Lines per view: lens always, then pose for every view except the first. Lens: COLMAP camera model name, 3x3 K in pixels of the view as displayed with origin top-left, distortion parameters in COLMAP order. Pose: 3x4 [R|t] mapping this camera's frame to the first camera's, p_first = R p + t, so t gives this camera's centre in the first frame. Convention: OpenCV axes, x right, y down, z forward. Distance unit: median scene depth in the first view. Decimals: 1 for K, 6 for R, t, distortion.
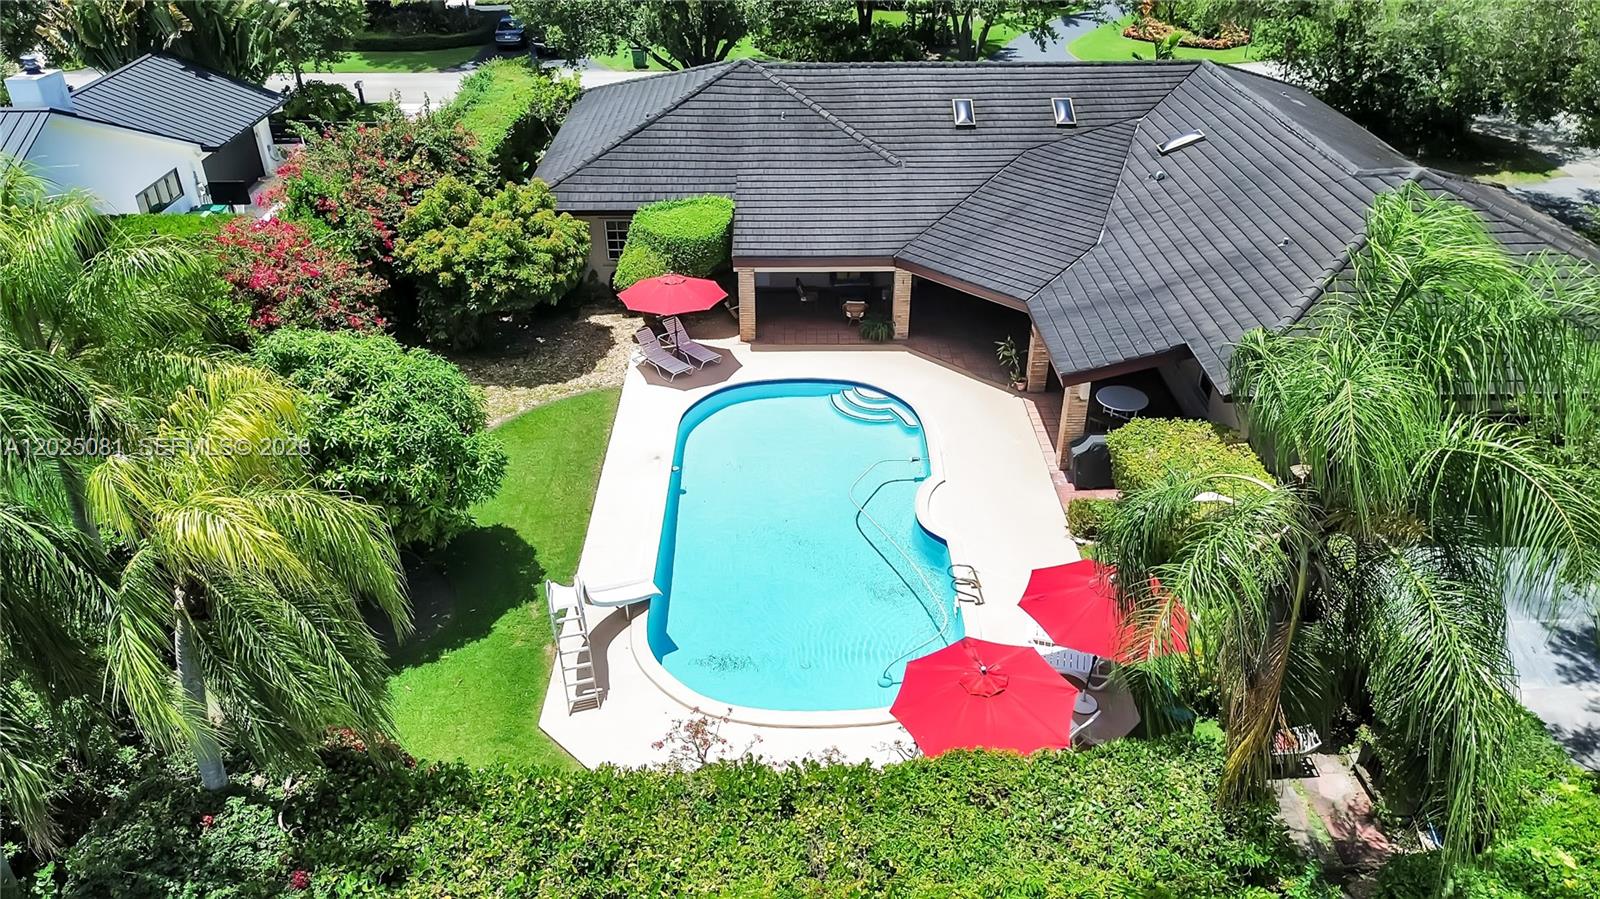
lens RADIAL K [[1126.7, 0, 800.0], [0, 1126.7, 449.5], [0, 0, 1]] dist [0.059866, -0.068124]
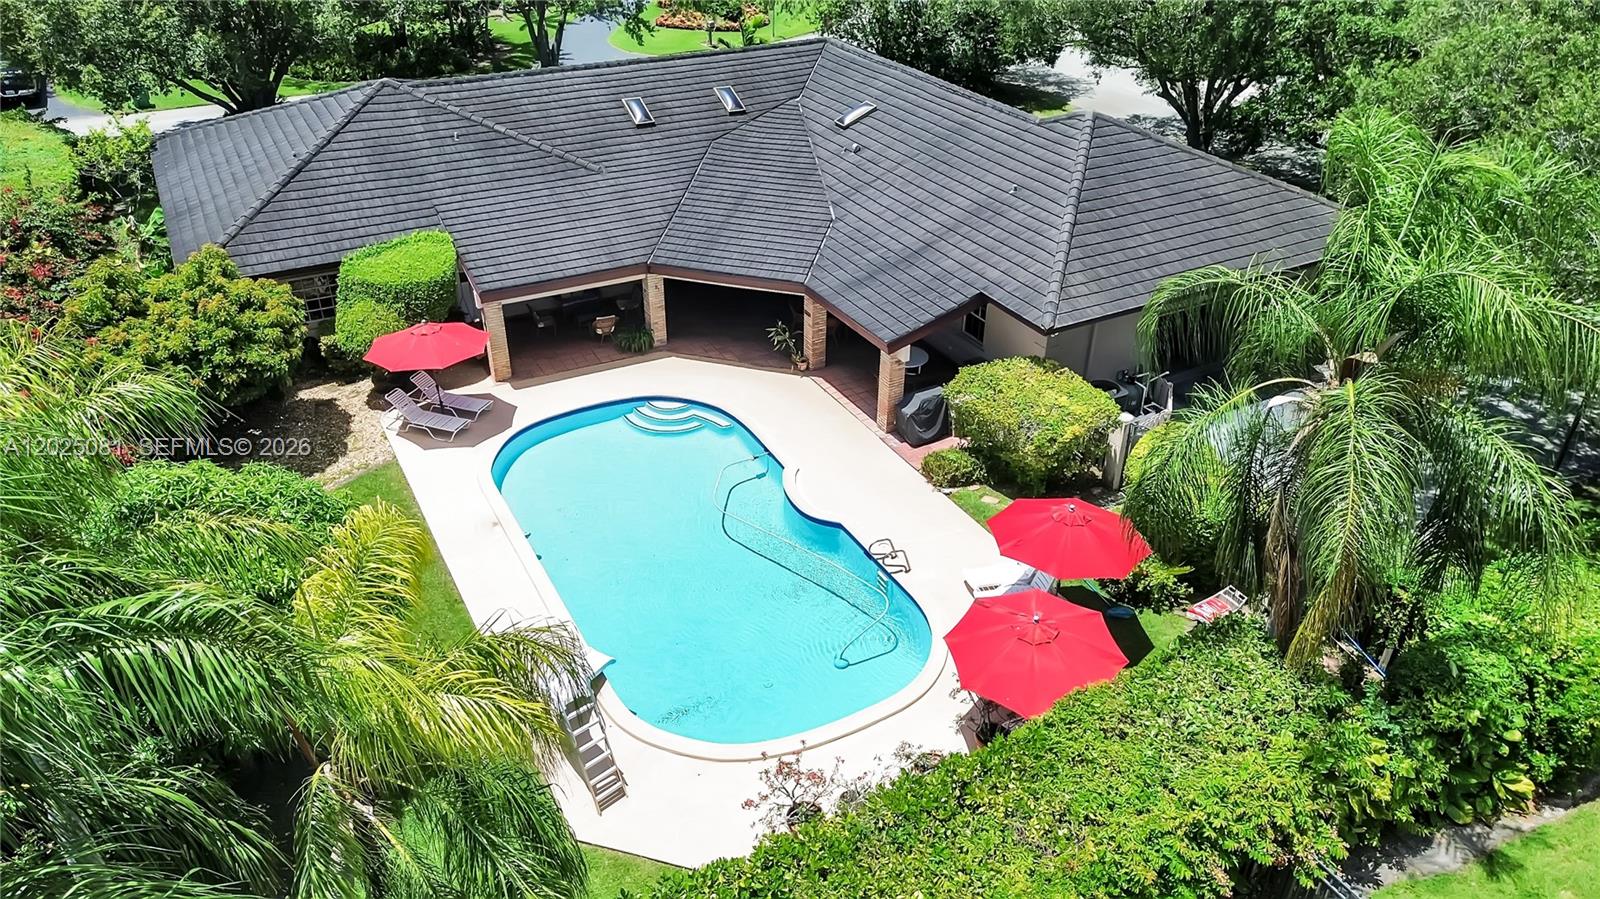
lens RADIAL K [[1126.7, 0, 800.0], [0, 1126.7, 449.5], [0, 0, 1]] dist [0.059866, -0.068124]
pose [[0.885571, -0.236074, 0.400043, -0.218333], [0.235013, 0.970573, 0.052509, -0.034105], [-0.400666, 0.047515, 0.914991, 0.062786]]
